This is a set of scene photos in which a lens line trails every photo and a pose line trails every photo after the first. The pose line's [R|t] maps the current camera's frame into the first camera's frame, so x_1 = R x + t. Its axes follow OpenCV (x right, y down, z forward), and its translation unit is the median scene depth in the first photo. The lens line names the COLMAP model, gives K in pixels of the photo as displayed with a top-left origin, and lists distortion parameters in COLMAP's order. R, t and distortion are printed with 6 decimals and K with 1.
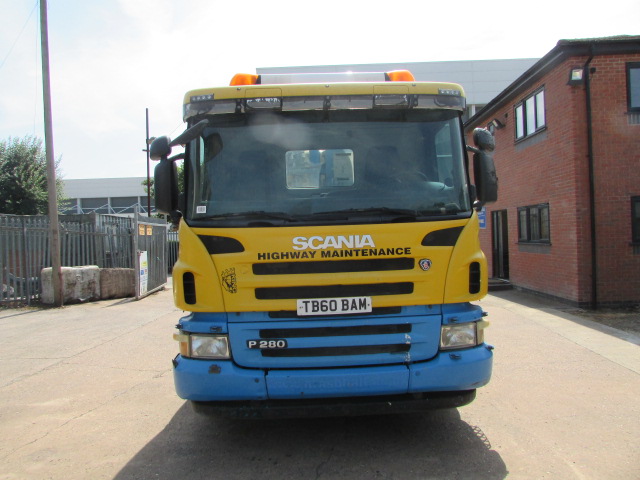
lens RADIAL K [[479.4, 0, 318.8], [0, 479.4, 237.0], [0, 0, 1]] dist [-0.006390, 0.003114]
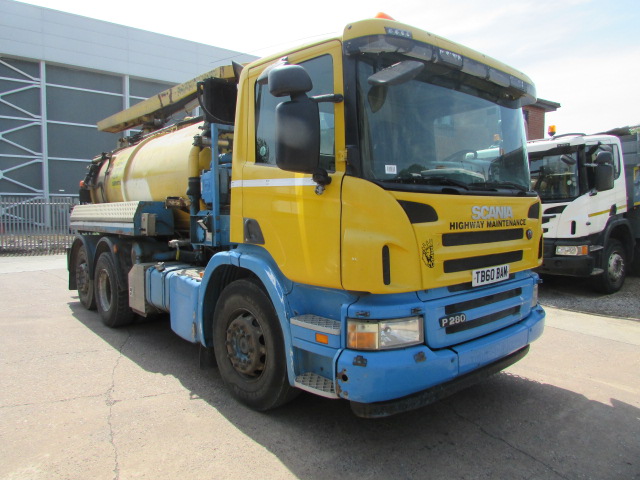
lens RADIAL K [[449.2, 0, 332.8], [0, 449.2, 242.1], [0, 0, 1]] dist [-0.021739, -0.001147]
pose [[0.778946, -0.017052, 0.626860, -0.828398], [-0.002366, 0.999543, 0.030130, 0.045528], [-0.627087, -0.024953, 0.778550, 0.469931]]
